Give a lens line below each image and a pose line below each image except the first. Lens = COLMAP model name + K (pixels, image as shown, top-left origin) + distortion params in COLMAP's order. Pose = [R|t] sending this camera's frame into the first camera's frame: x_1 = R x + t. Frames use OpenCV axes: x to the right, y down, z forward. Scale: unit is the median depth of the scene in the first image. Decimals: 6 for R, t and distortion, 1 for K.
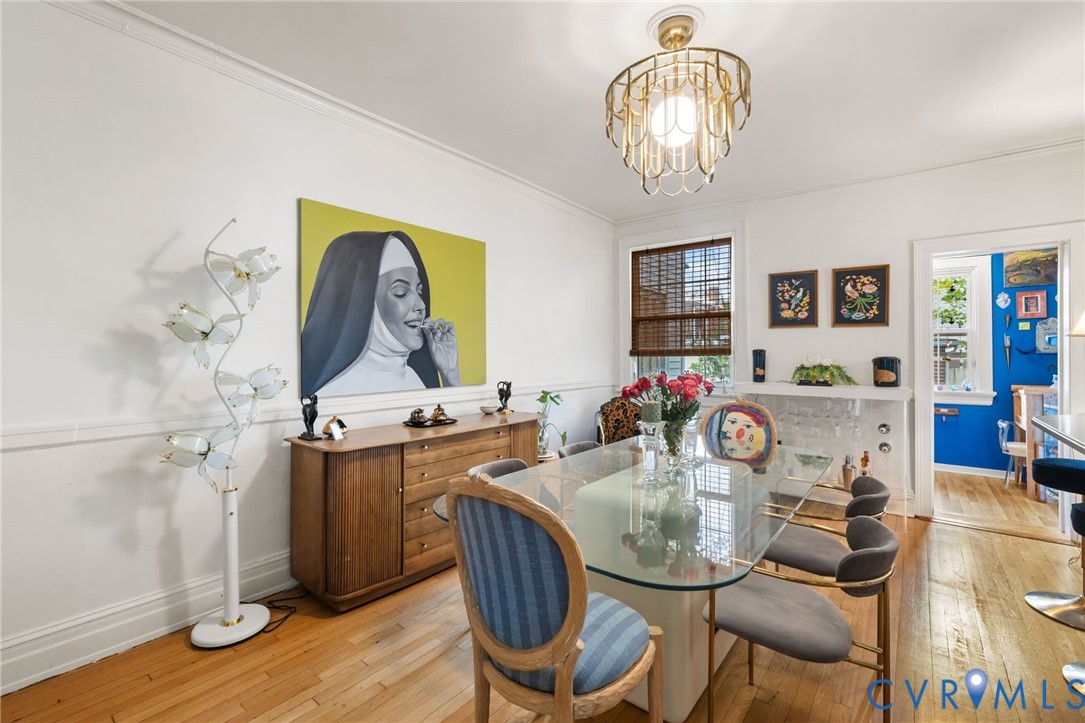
lens RADIAL K [[471.6, 0, 540.9], [0, 471.6, 349.7], [0, 0, 1]] dist [0.000512, 0.000165]
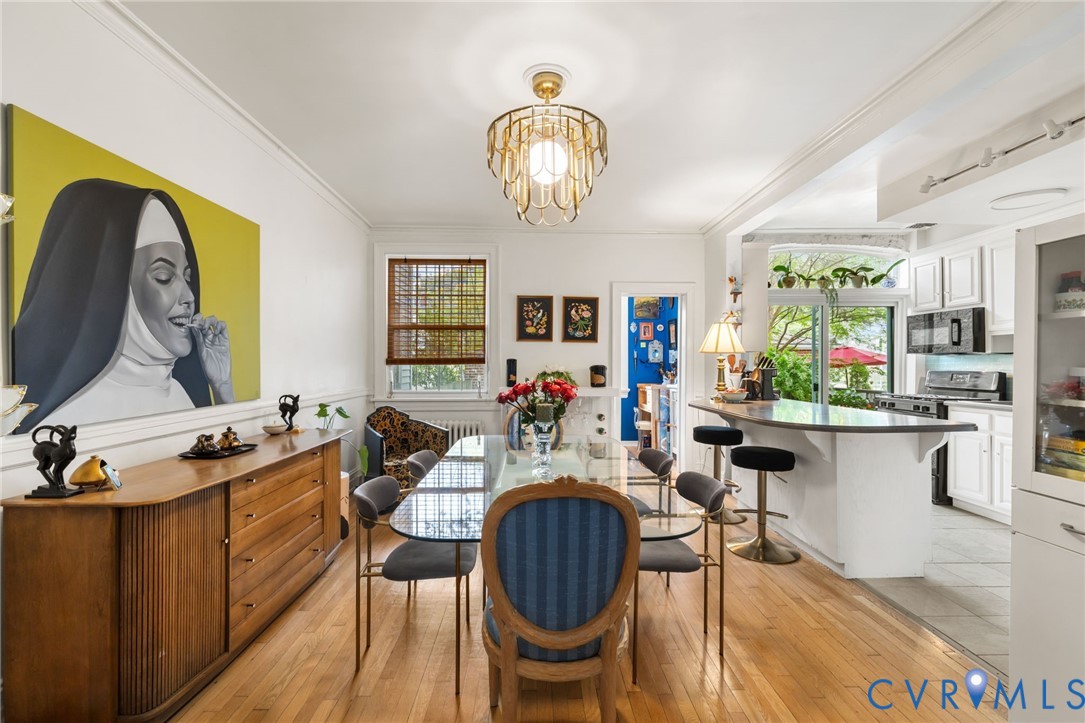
lens RADIAL K [[466.4, 0, 539.9], [0, 466.4, 364.0], [0, 0, 1]] dist [-0.000087, -0.000134]
pose [[0.769449, 0.000251, 0.638708, -0.246183], [-0.007857, 0.999928, 0.009072, 0.001119], [-0.638660, -0.011999, 0.769396, 0.065320]]
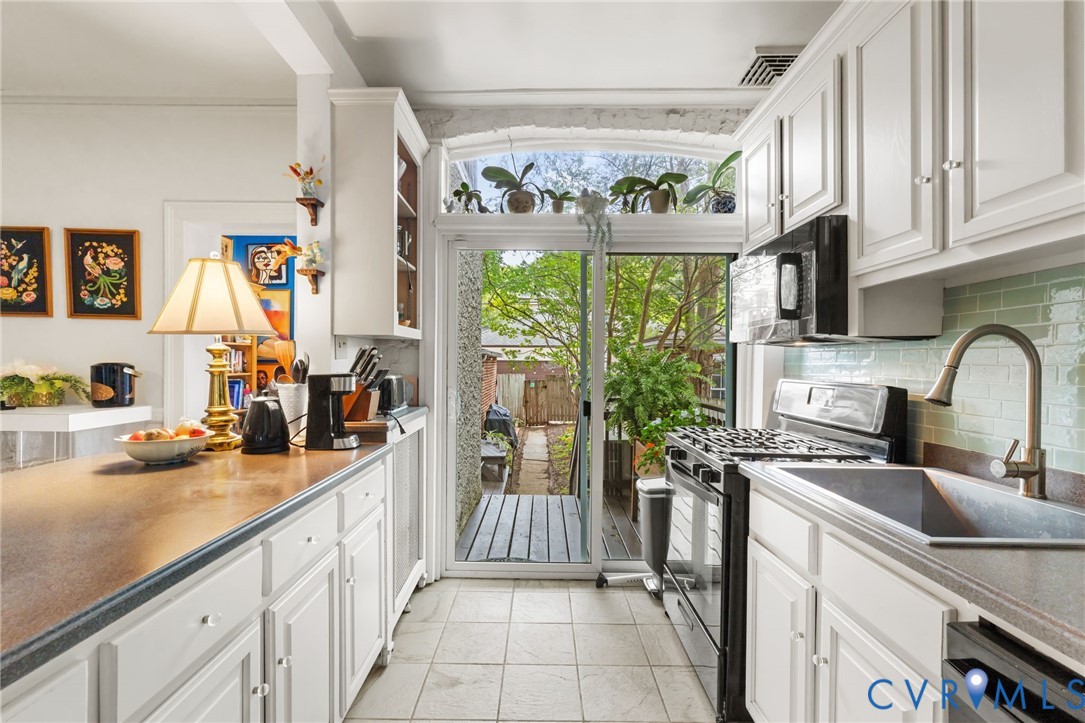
lens RADIAL K [[466.4, 0, 539.9], [0, 466.4, 364.0], [0, 0, 1]] dist [-0.000087, -0.000134]
pose [[0.783127, 0.004462, 0.621845, 0.751881], [-0.013678, 0.999856, 0.010051, 0.001033], [-0.621711, -0.016377, 0.783076, 0.085619]]
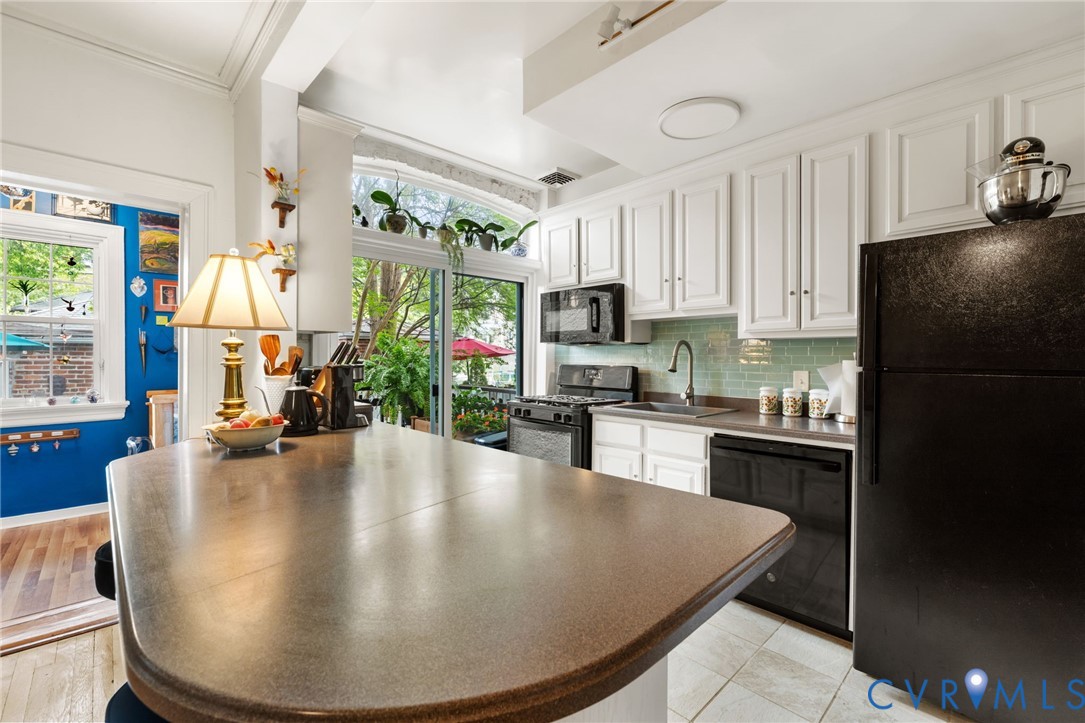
lens RADIAL K [[463.1, 0, 539.7], [0, 463.1, 357.8], [0, 0, 1]] dist [-0.000433, -0.000047]
pose [[0.135944, -0.003219, 0.990711, 0.369381], [-0.014834, 0.999876, 0.005284, 0.003094], [-0.990605, -0.015415, 0.135880, 0.270809]]
